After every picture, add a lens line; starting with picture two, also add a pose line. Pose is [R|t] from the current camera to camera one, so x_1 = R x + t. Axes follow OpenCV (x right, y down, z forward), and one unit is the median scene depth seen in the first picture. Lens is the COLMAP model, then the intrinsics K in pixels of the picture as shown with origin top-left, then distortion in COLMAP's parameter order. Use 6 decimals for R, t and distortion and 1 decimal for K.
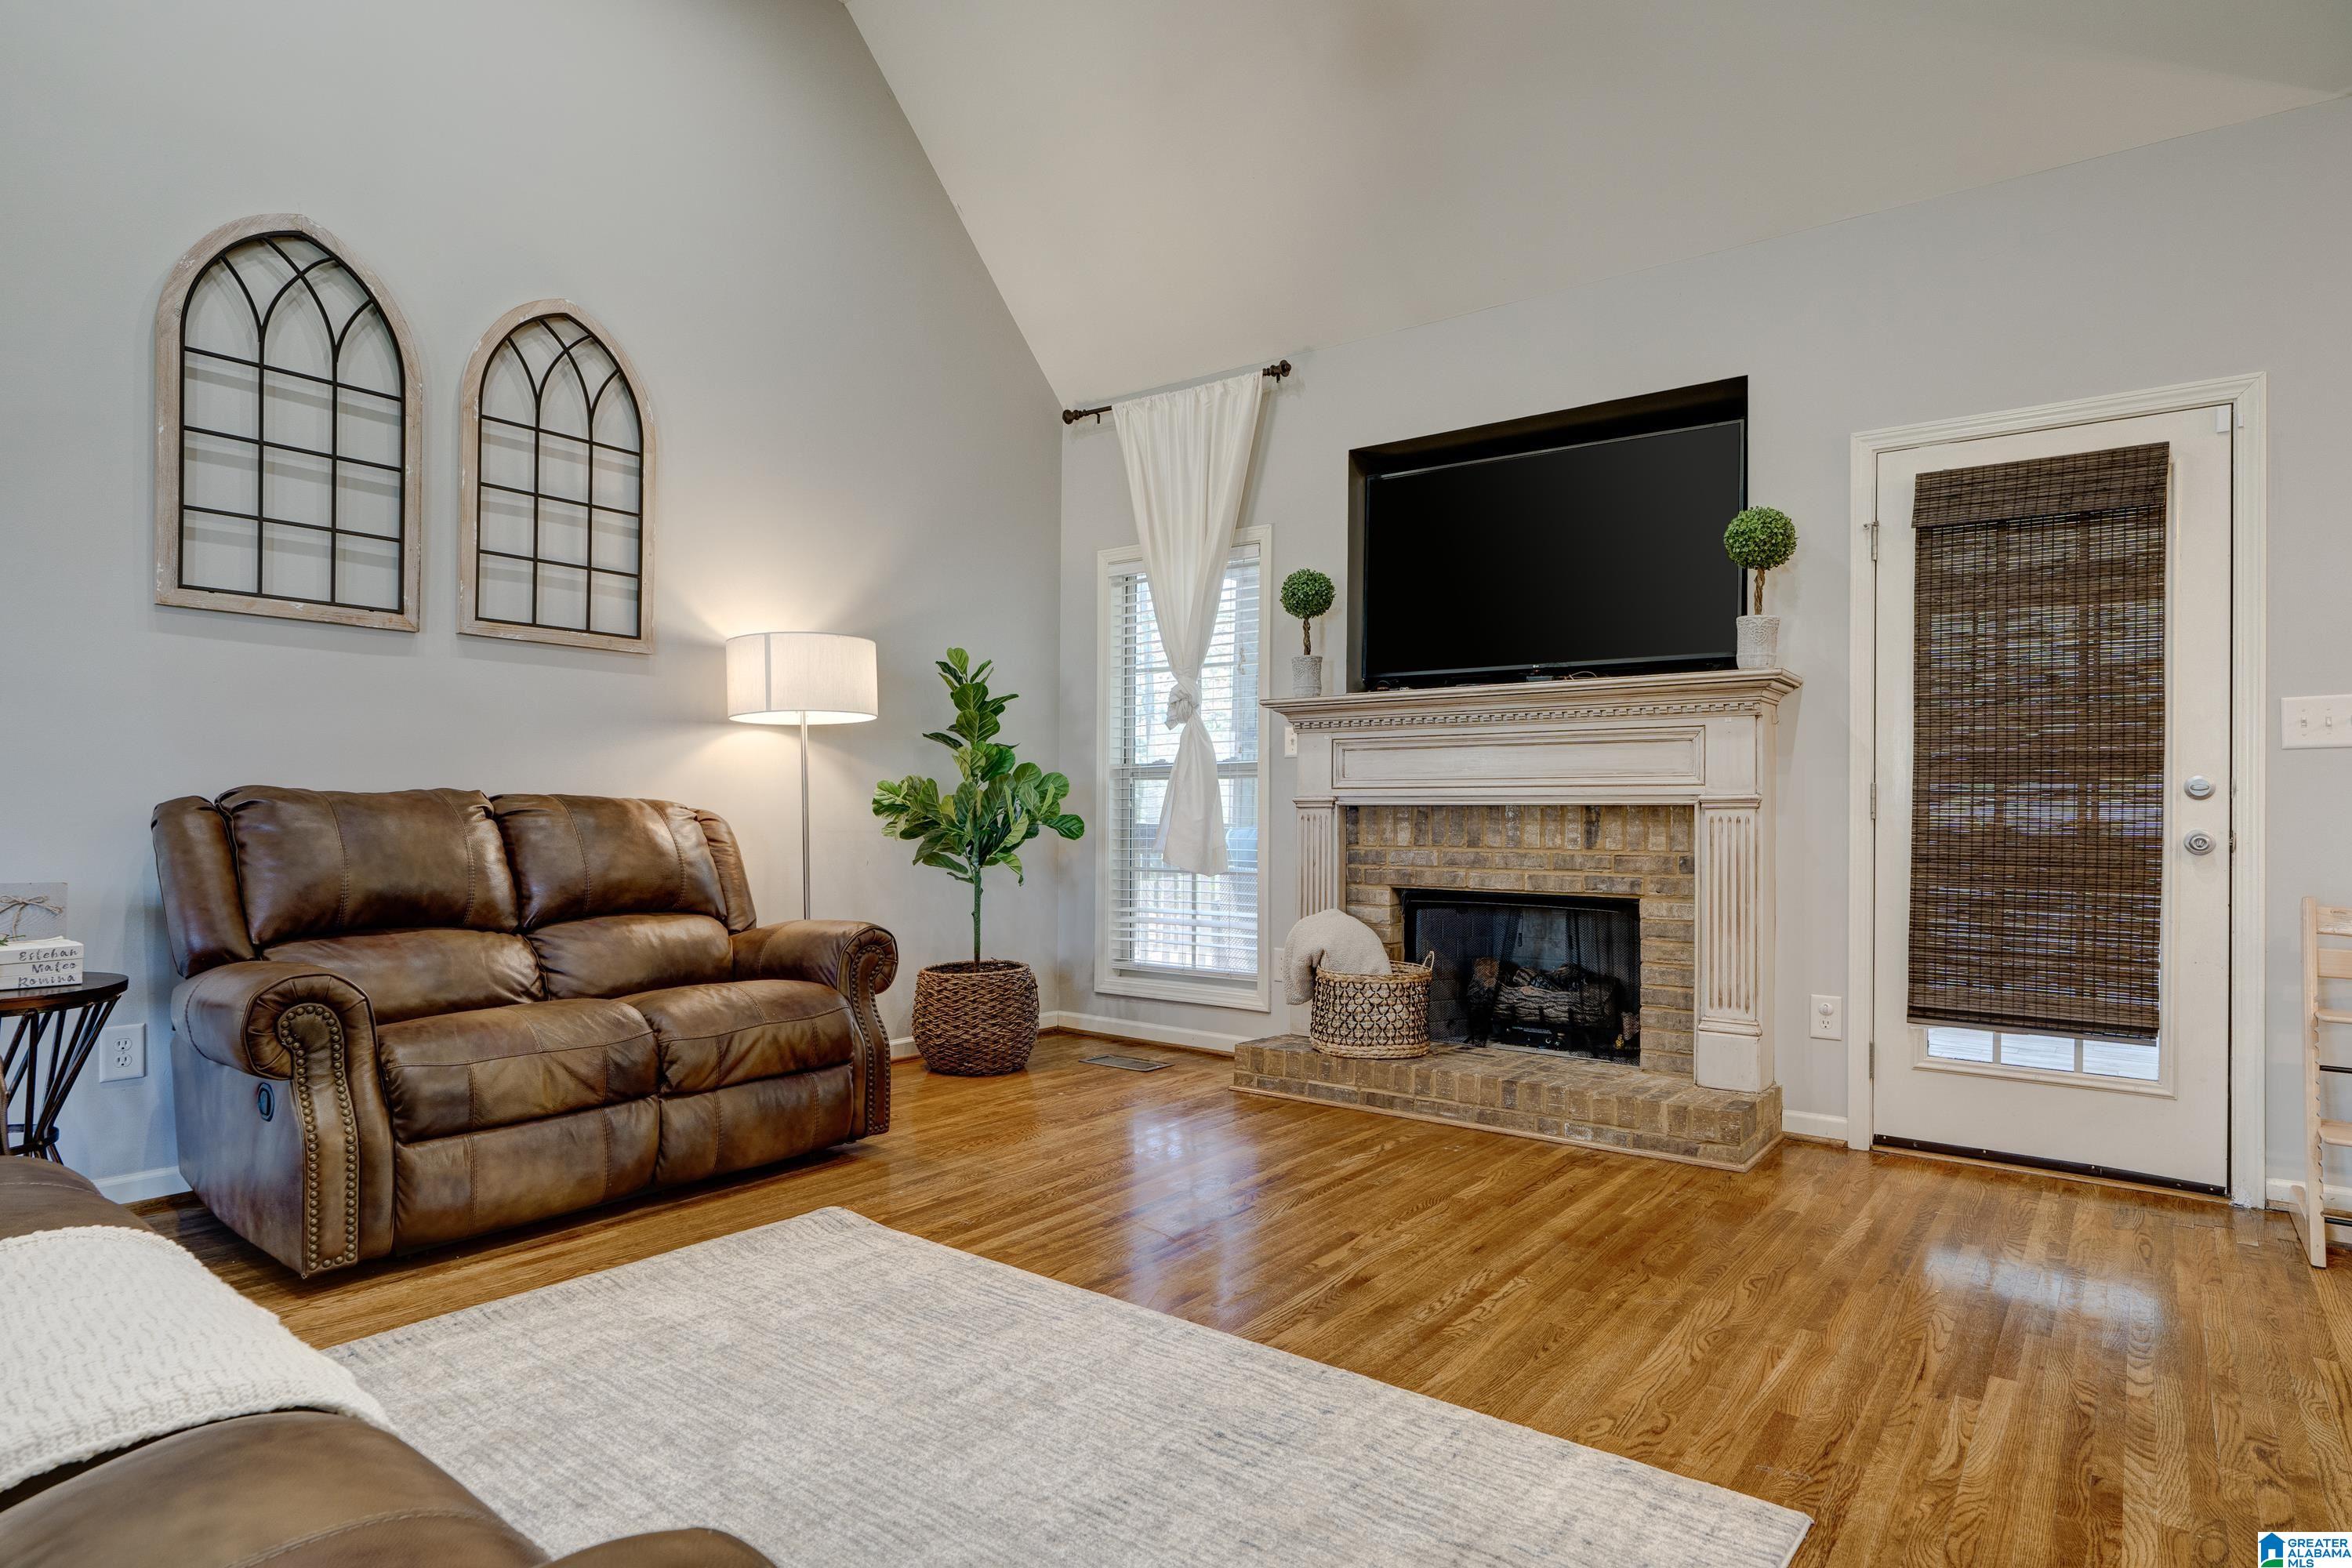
lens RADIAL K [[1295.7, 0, 1176.1], [0, 1295.7, 796.4], [0, 0, 1]] dist [-0.001010, -0.000206]
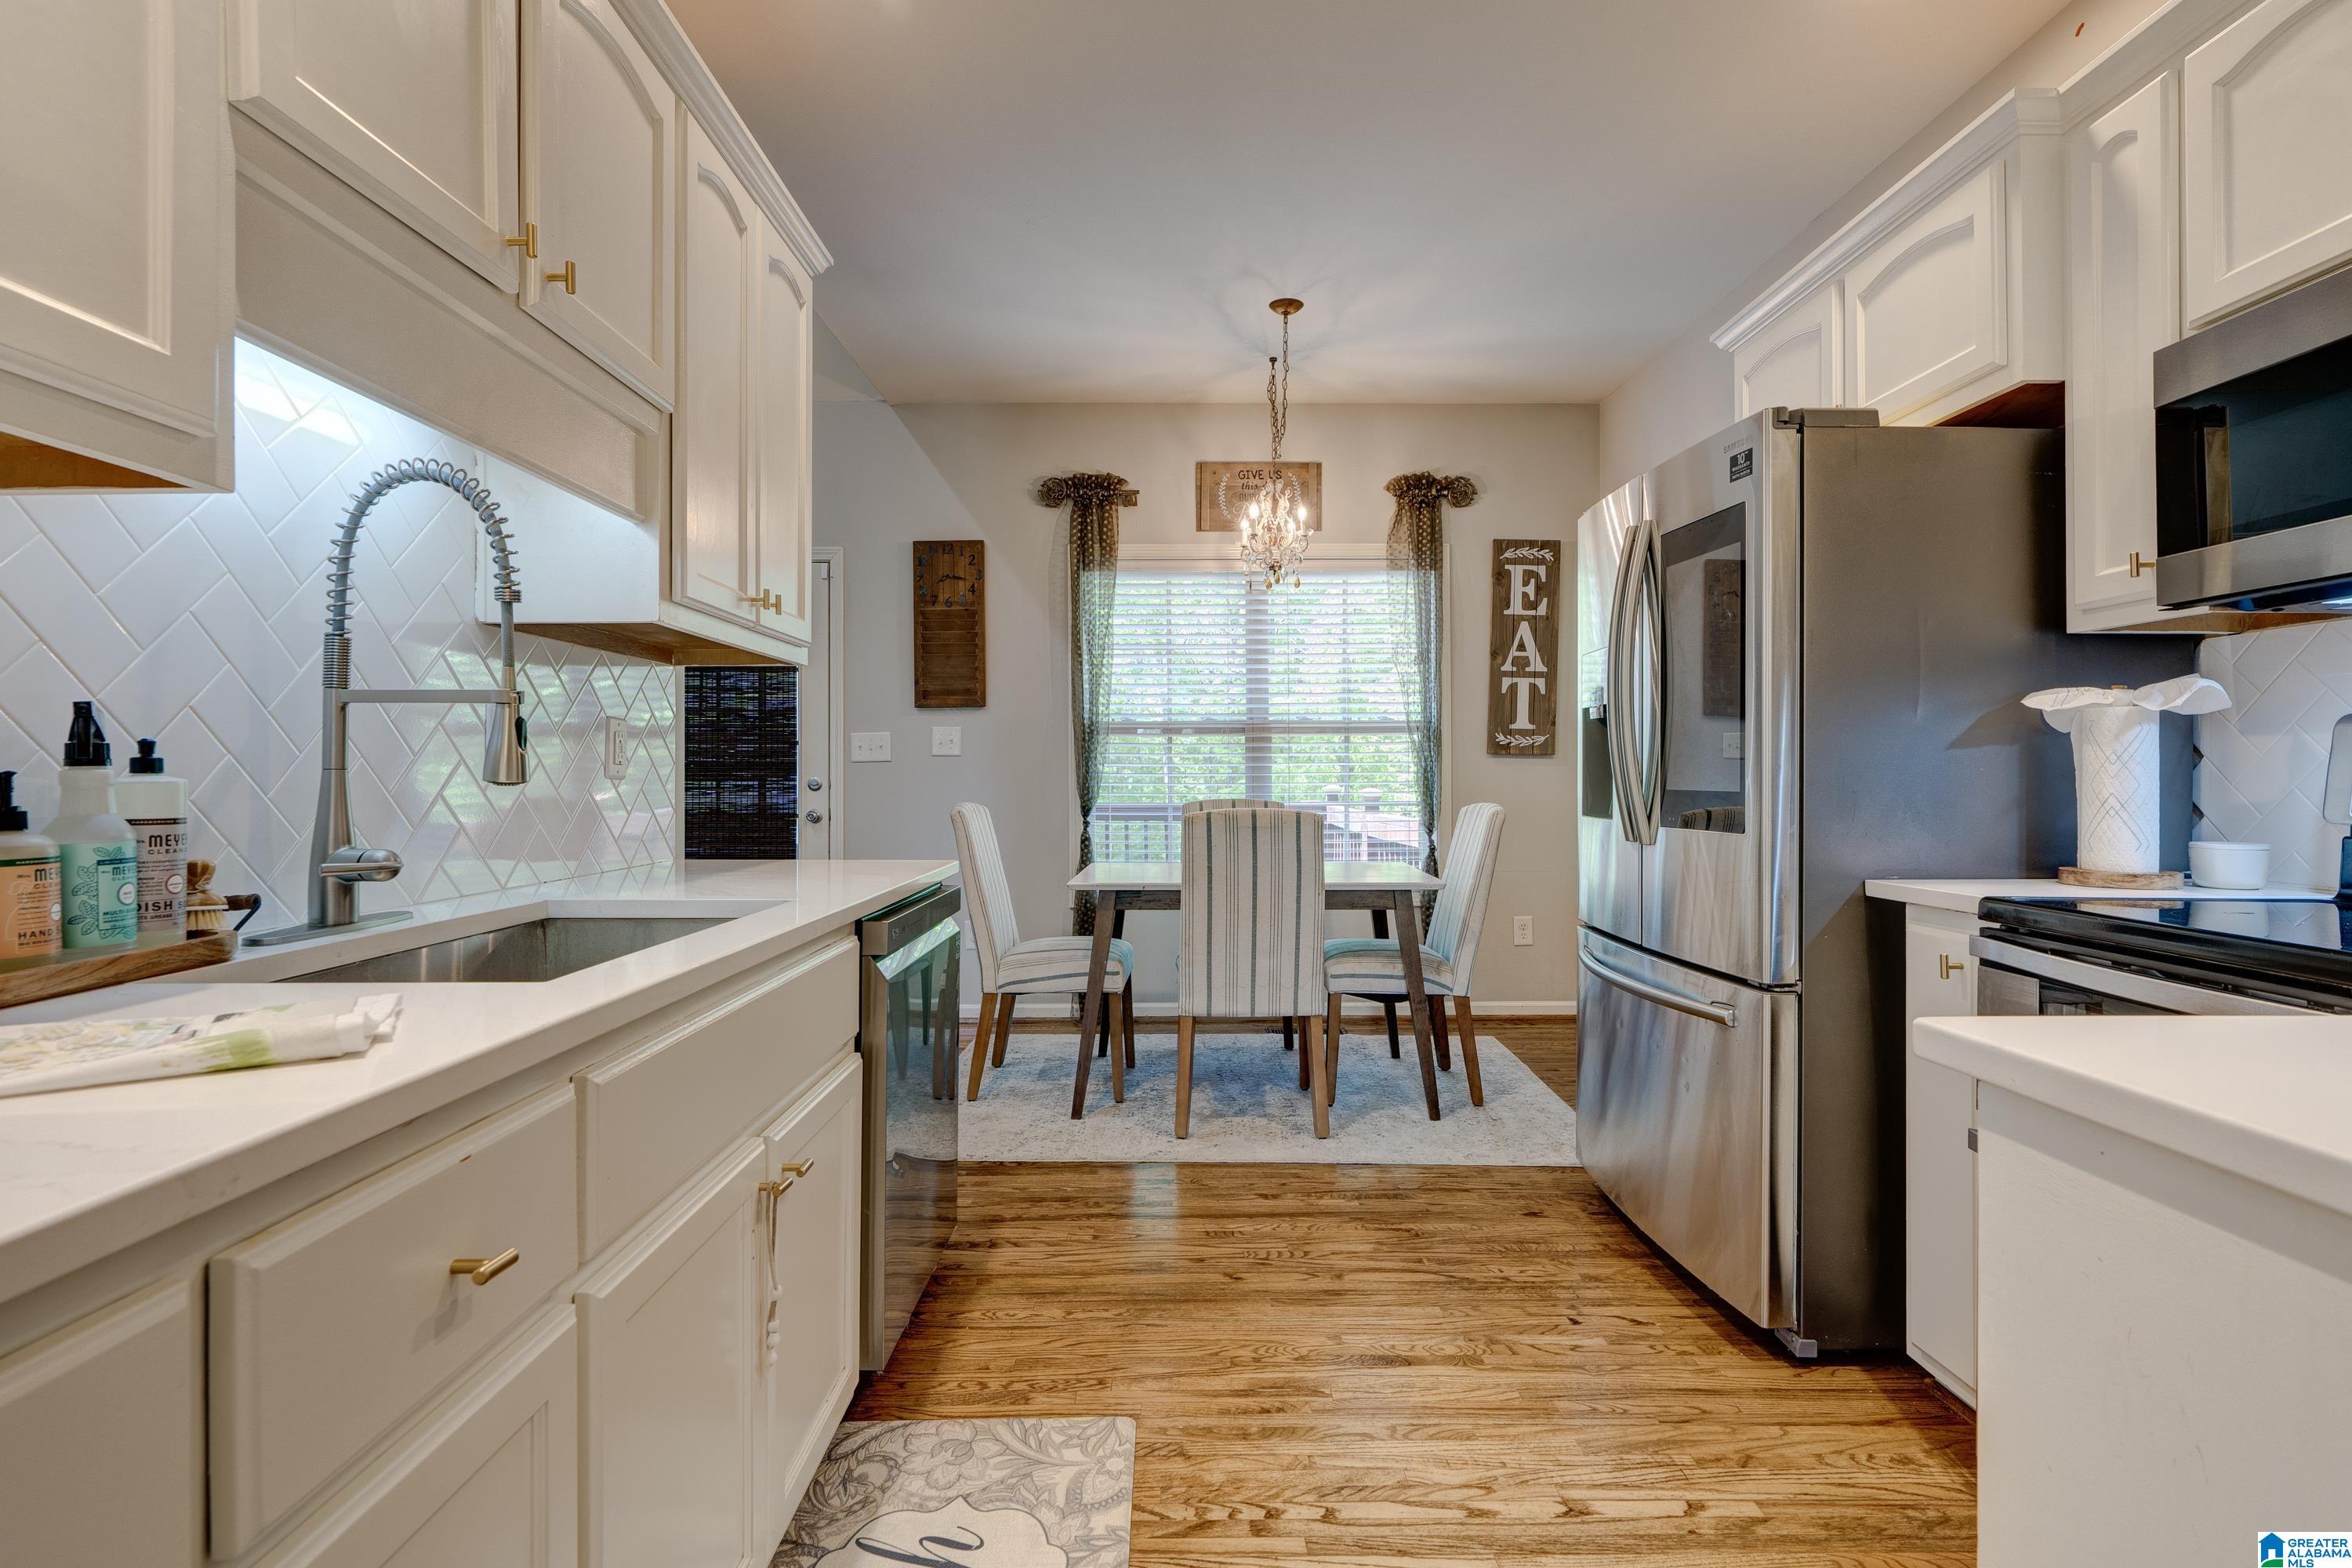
lens RADIAL K [[1078.3, 0, 1173.5], [0, 1078.3, 781.4], [0, 0, 1]] dist [-0.004335, 0.002713]
pose [[0.798054, -0.007873, 0.602534, 0.305009], [0.000136, 0.999917, 0.012886, -0.028202], [-0.602586, -0.010202, 0.797989, -0.426557]]
